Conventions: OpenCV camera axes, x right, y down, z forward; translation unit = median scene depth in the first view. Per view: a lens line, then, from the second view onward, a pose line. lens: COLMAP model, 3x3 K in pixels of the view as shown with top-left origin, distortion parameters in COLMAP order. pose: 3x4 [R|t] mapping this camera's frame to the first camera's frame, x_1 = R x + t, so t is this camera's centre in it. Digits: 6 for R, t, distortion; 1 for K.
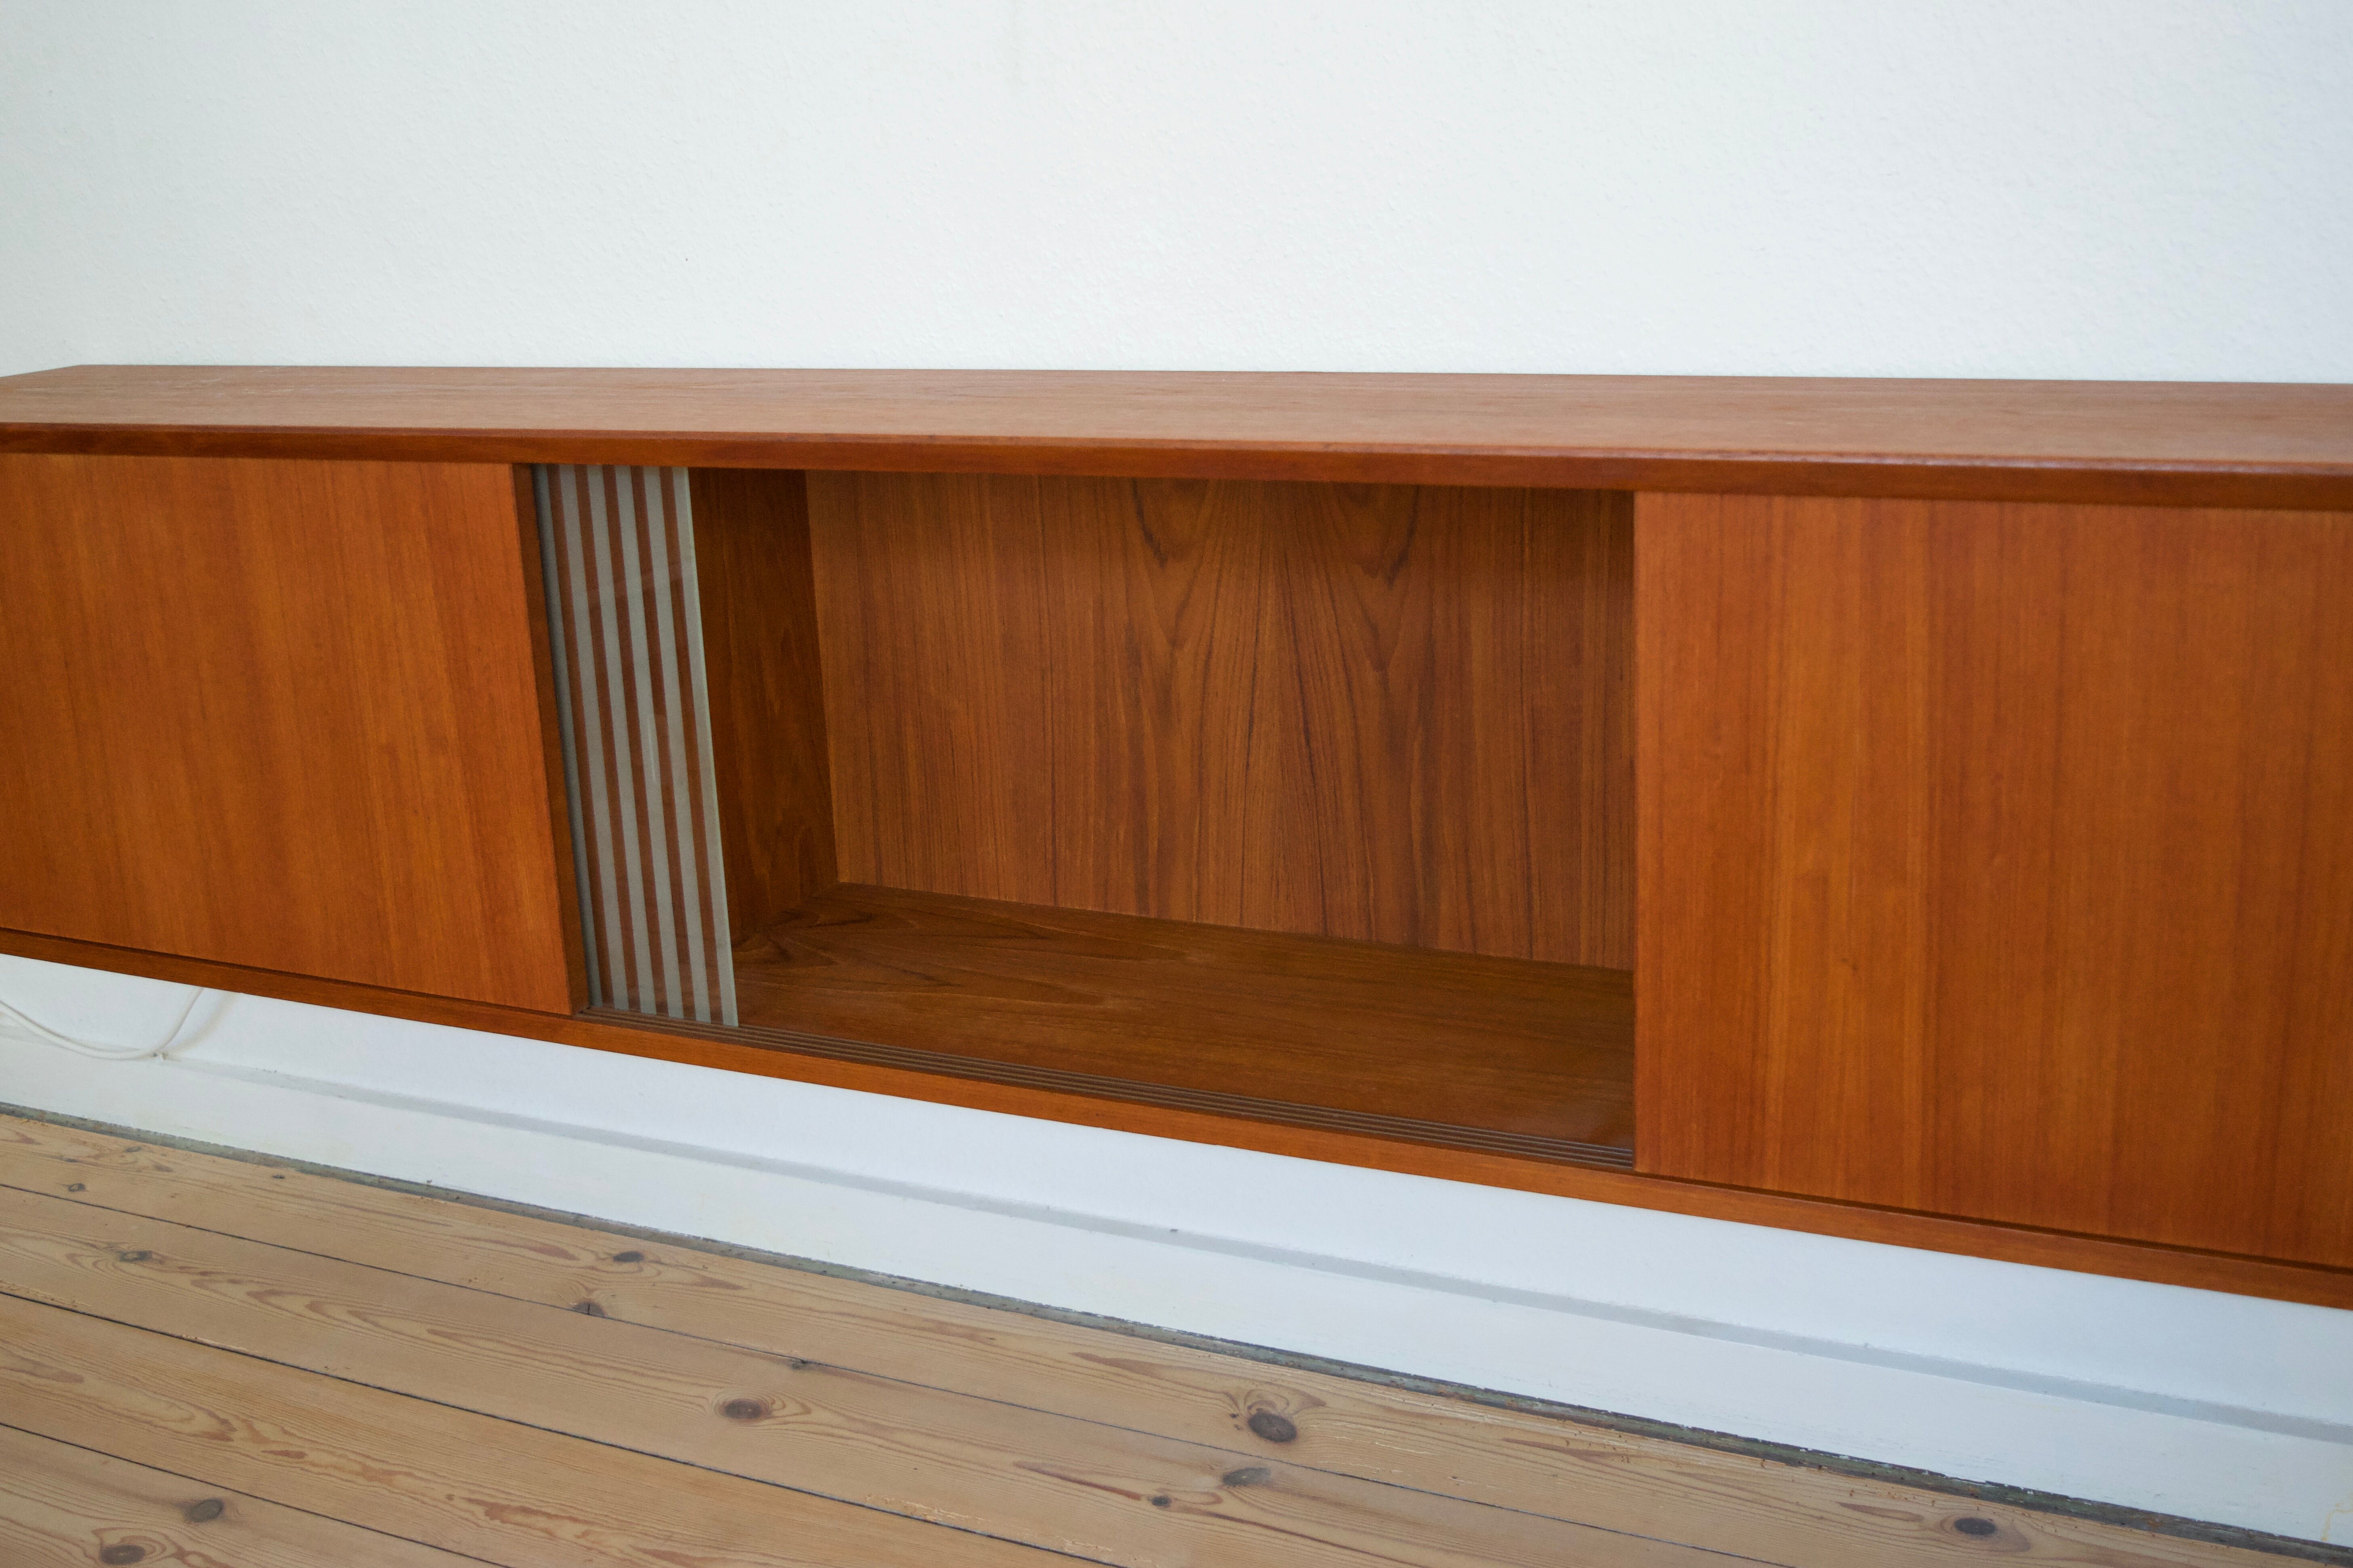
lens RADIAL K [[2513.3, 0, 1177.5], [0, 2513.3, 785.9], [0, 0, 1]] dist [-0.069342, 0.000000]
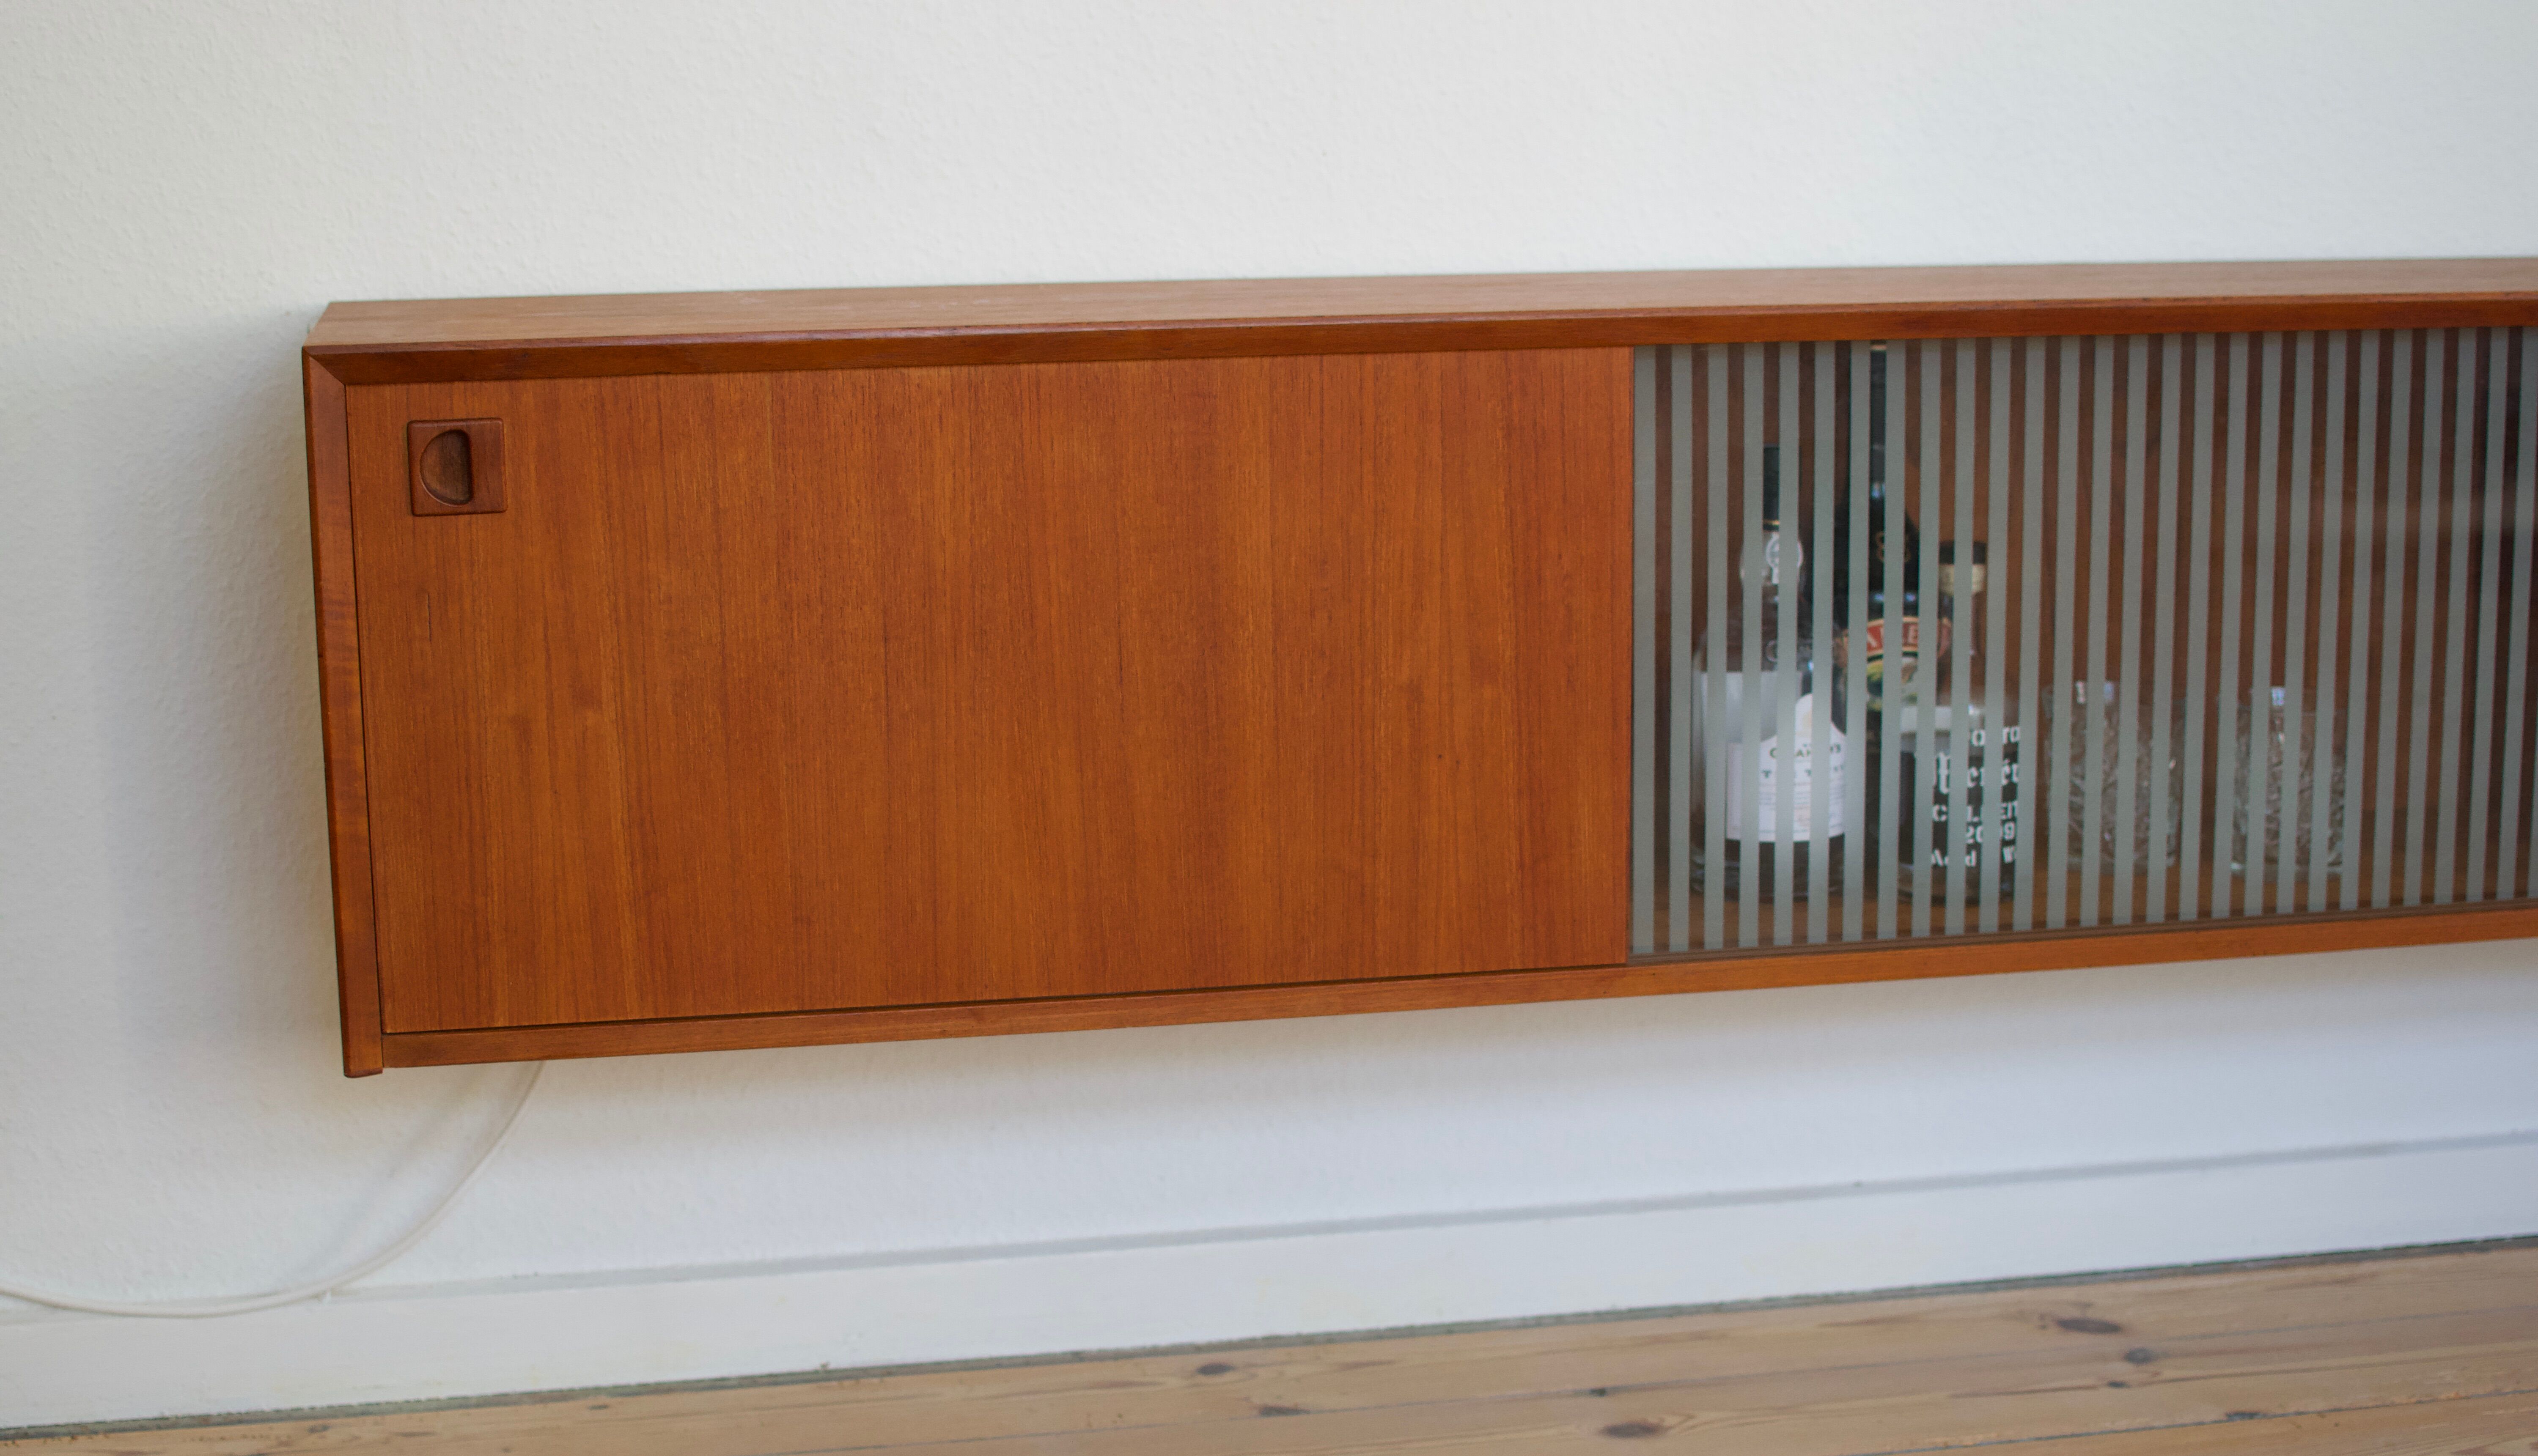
lens RADIAL K [[3876.7, 0, 1253.9], [0, 3876.7, 835.4], [0, 0, 1]] dist [-0.168182, 0.000000]
pose [[0.802484, -0.092076, 0.589526, -1.155101], [0.135854, 0.990266, -0.030263, 0.069618], [-0.581002, 0.104375, 0.807182, -0.051544]]
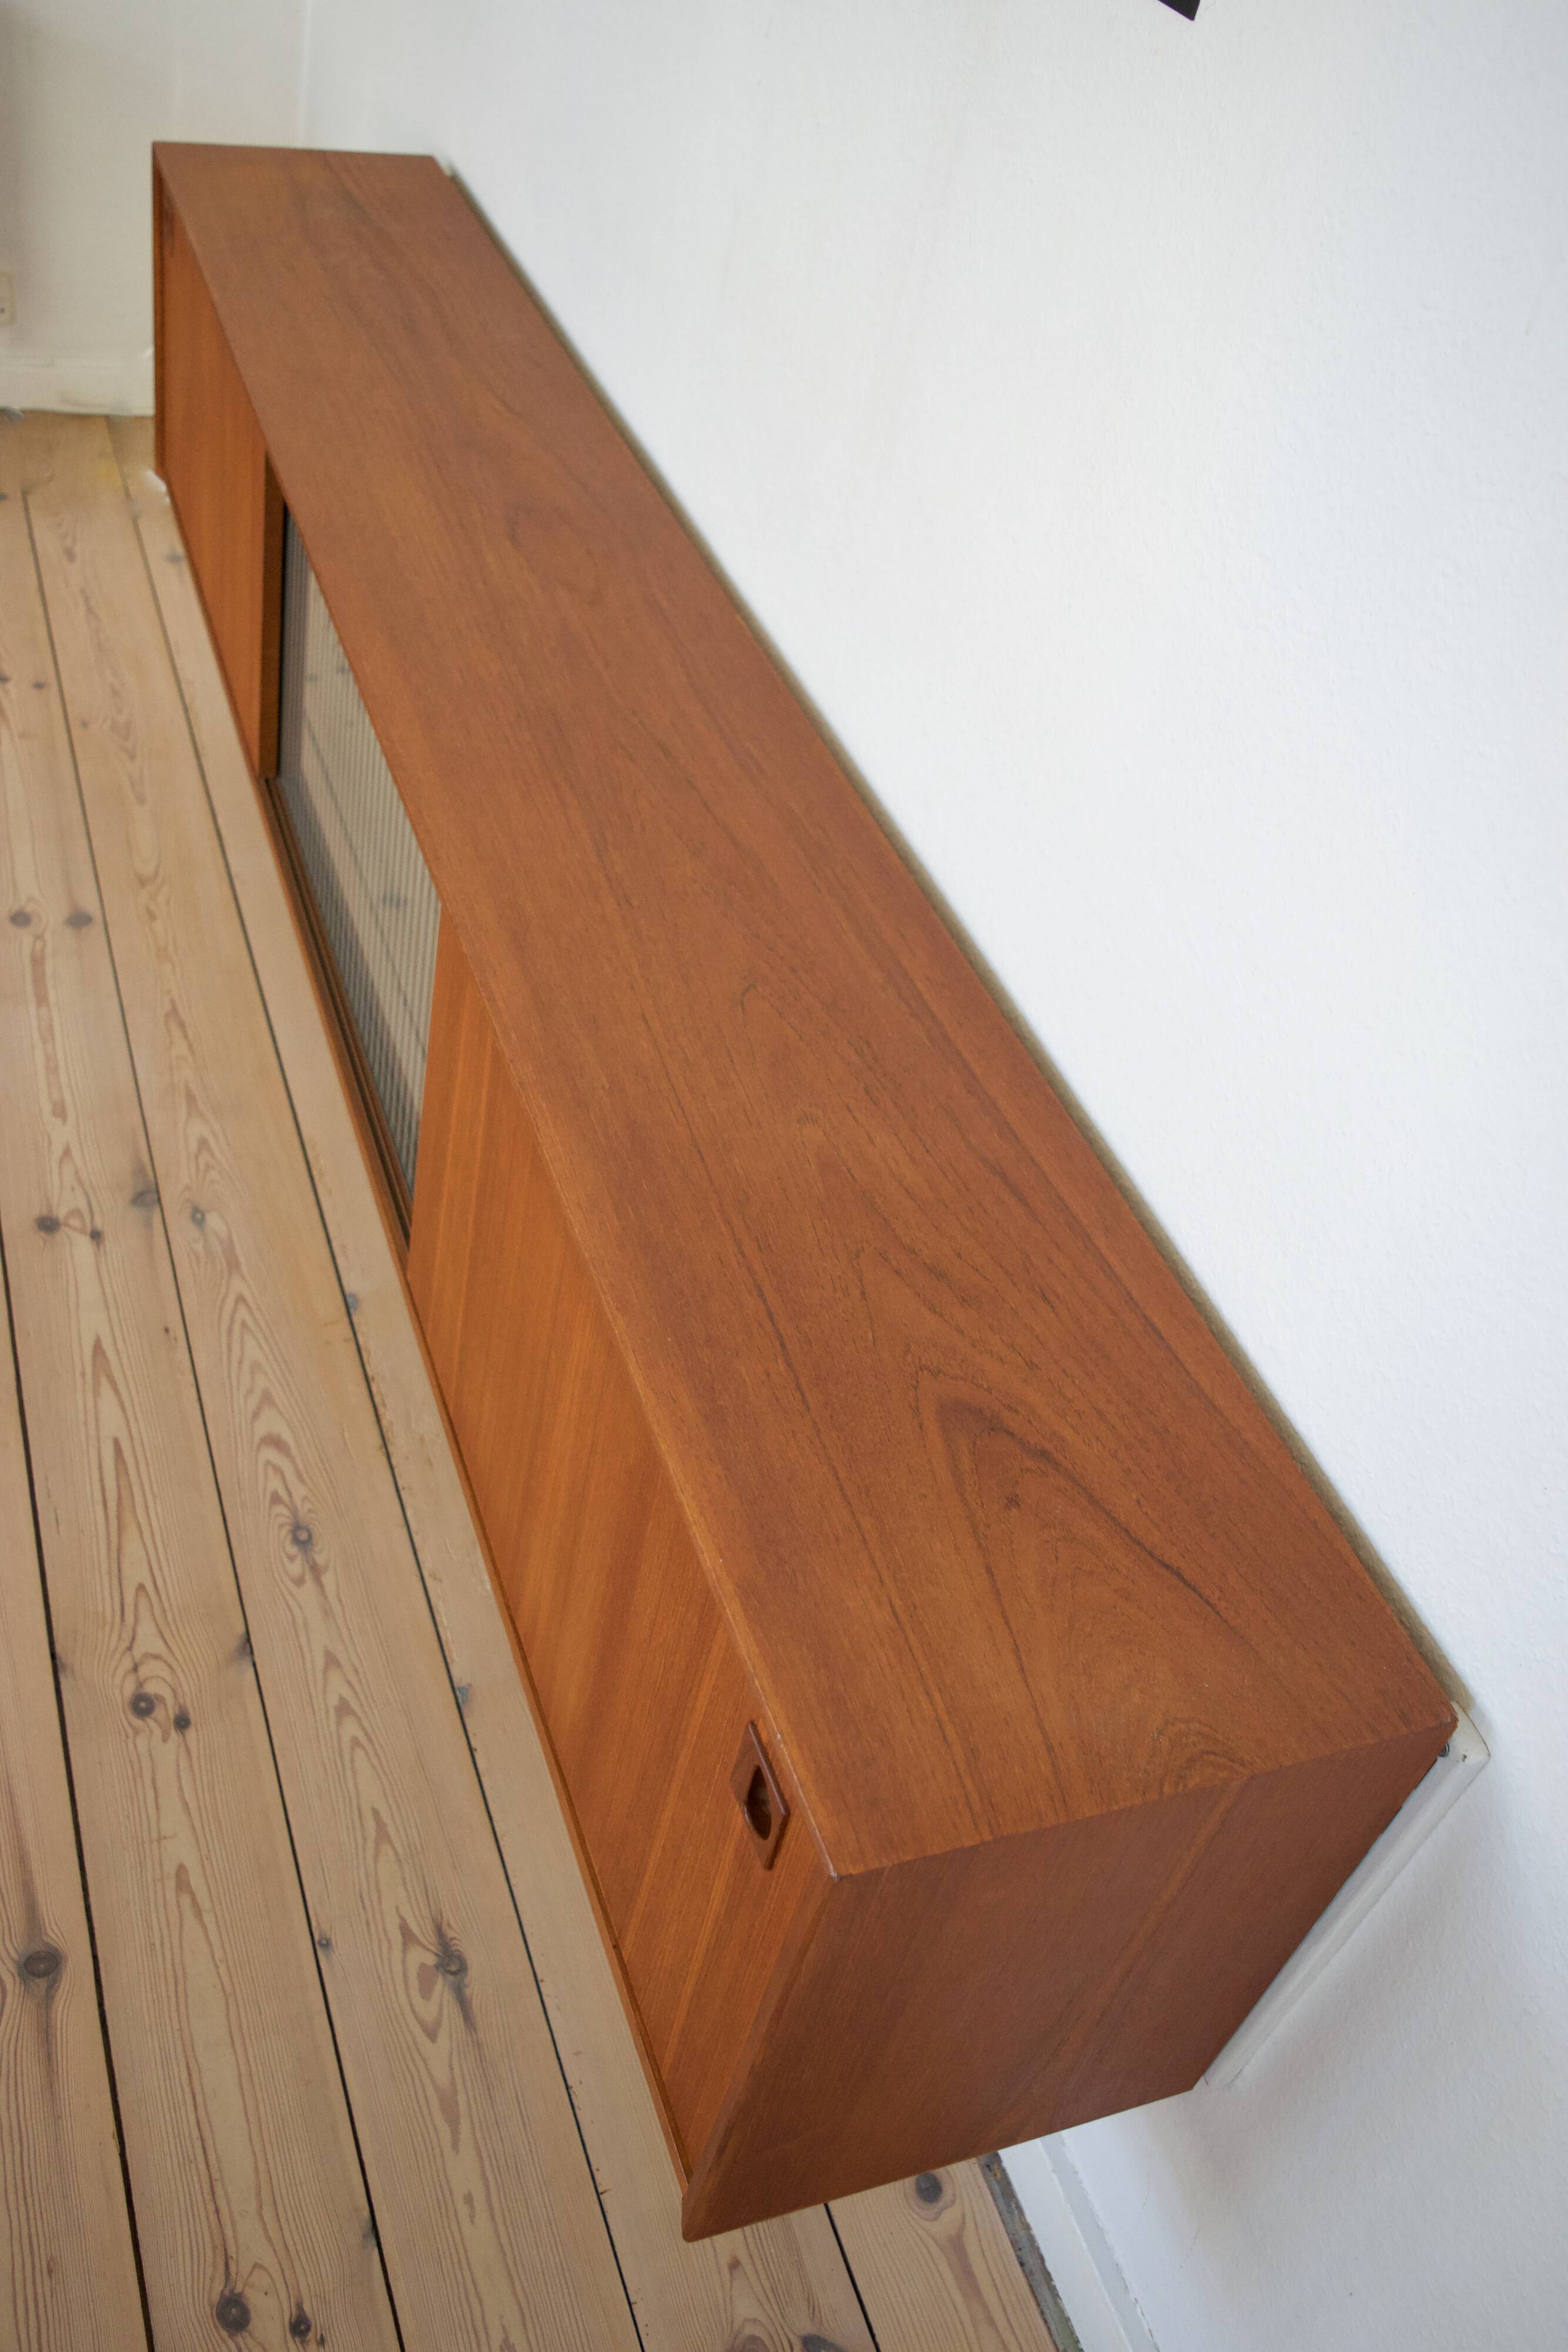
lens RADIAL K [[2063.3, 0, 787.5], [0, 2063.3, 1182.6], [0, 0, 1]] dist [-0.080724, 0.014528]
pose [[0.699260, 0.592089, -0.400583, 0.630478], [-0.379746, 0.782416, 0.493577, -0.453766], [0.605664, -0.193019, 0.771955, 0.175069]]
